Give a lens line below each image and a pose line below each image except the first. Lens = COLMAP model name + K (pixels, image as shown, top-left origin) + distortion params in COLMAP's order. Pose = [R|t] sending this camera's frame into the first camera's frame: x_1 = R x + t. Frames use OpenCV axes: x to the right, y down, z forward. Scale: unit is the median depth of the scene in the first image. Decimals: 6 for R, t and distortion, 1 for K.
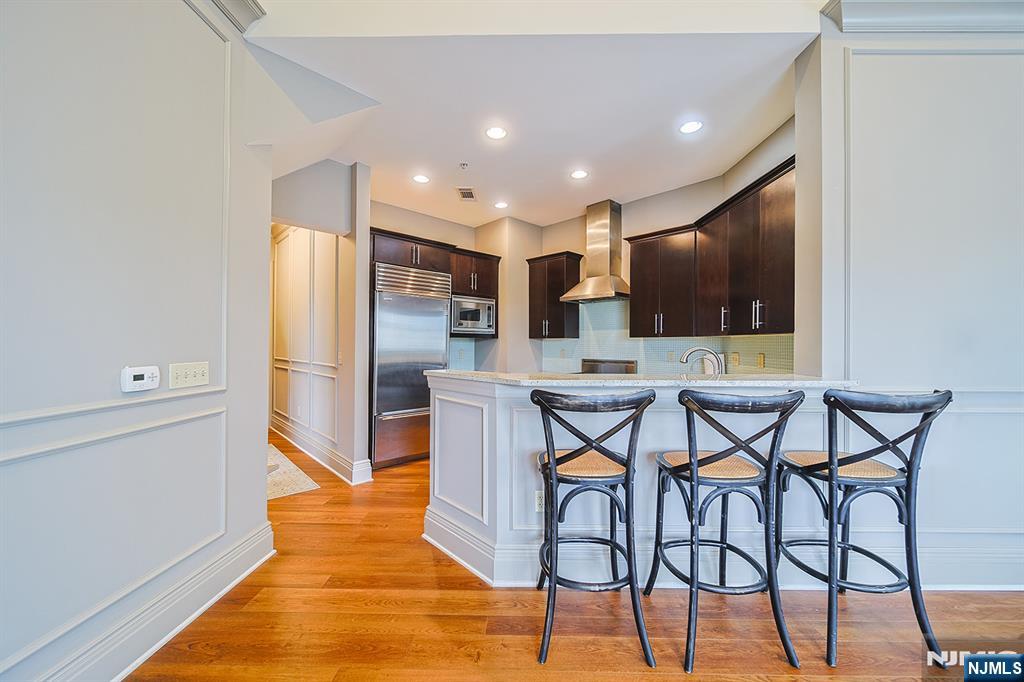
lens RADIAL K [[391.7, 0, 517.5], [0, 391.7, 344.0], [0, 0, 1]] dist [0.005640, -0.000871]
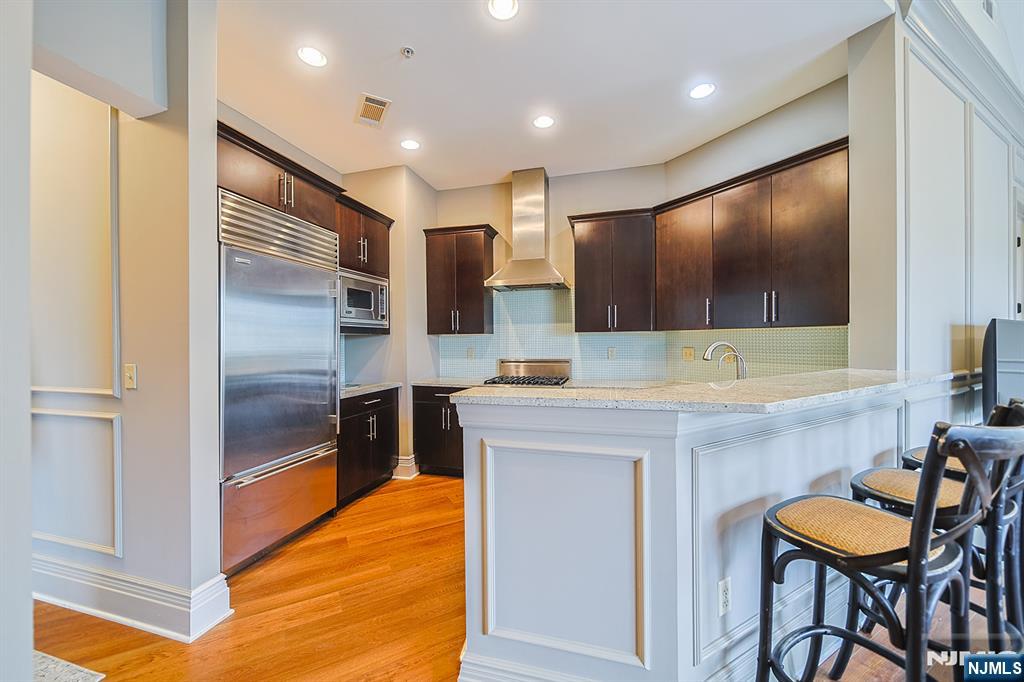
lens RADIAL K [[391.7, 0, 506.1], [0, 391.7, 344.8], [0, 0, 1]] dist [0.005640, -0.000871]
pose [[0.860891, -0.016862, 0.508510, -0.262125], [0.012746, 0.999852, 0.011577, -0.001239], [-0.508629, -0.003485, 0.860978, 0.313170]]
